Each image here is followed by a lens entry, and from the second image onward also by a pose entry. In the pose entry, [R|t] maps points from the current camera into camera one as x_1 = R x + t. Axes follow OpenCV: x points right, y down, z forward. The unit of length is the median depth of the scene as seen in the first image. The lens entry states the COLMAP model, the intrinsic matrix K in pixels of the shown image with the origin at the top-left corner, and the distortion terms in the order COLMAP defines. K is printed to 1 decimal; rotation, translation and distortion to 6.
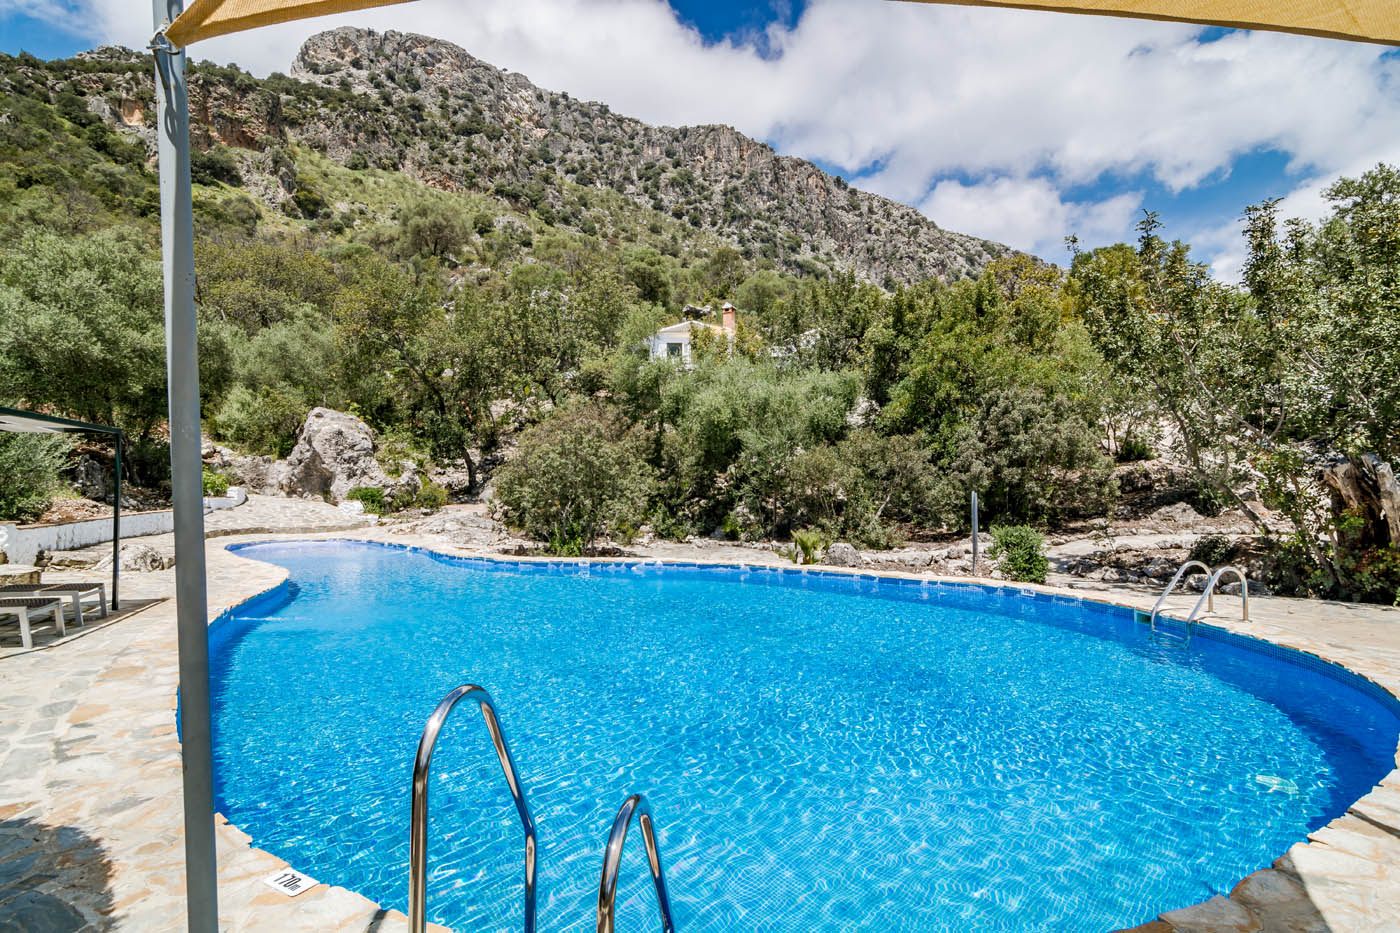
lens RADIAL K [[657.5, 0, 700.0], [0, 657.5, 466.5], [0, 0, 1]] dist [-0.001573, 0.000955]
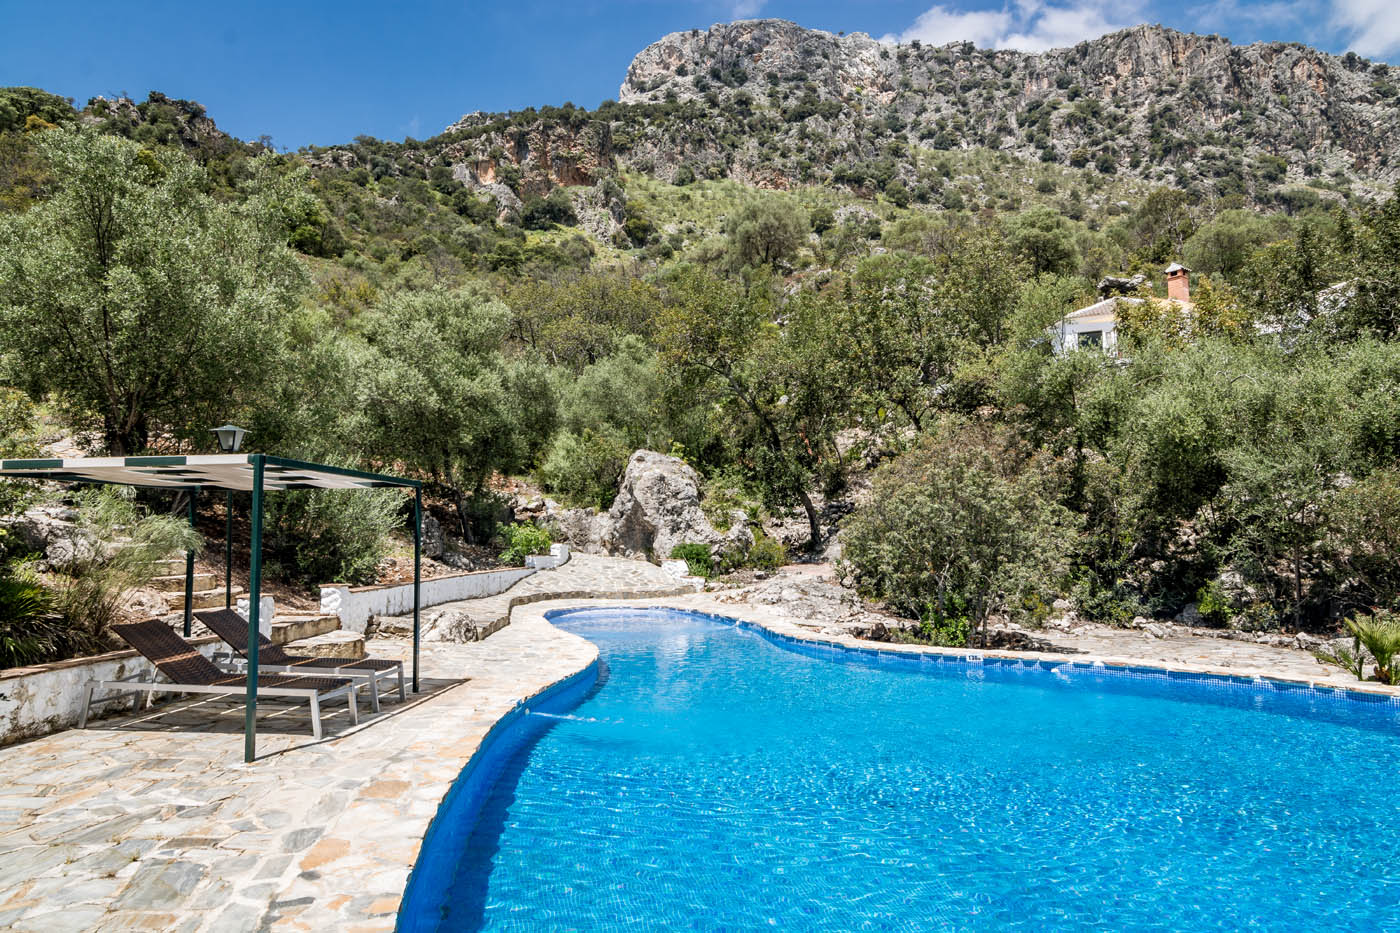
lens RADIAL K [[791.8, 0, 700.0], [0, 791.8, 466.5], [0, 0, 1]] dist [0.001493, 0.001818]
pose [[0.884780, -0.046189, -0.463715, -0.027422], [0.018765, 0.997800, -0.063583, -0.001145], [0.465631, 0.047555, 0.883700, 0.098994]]
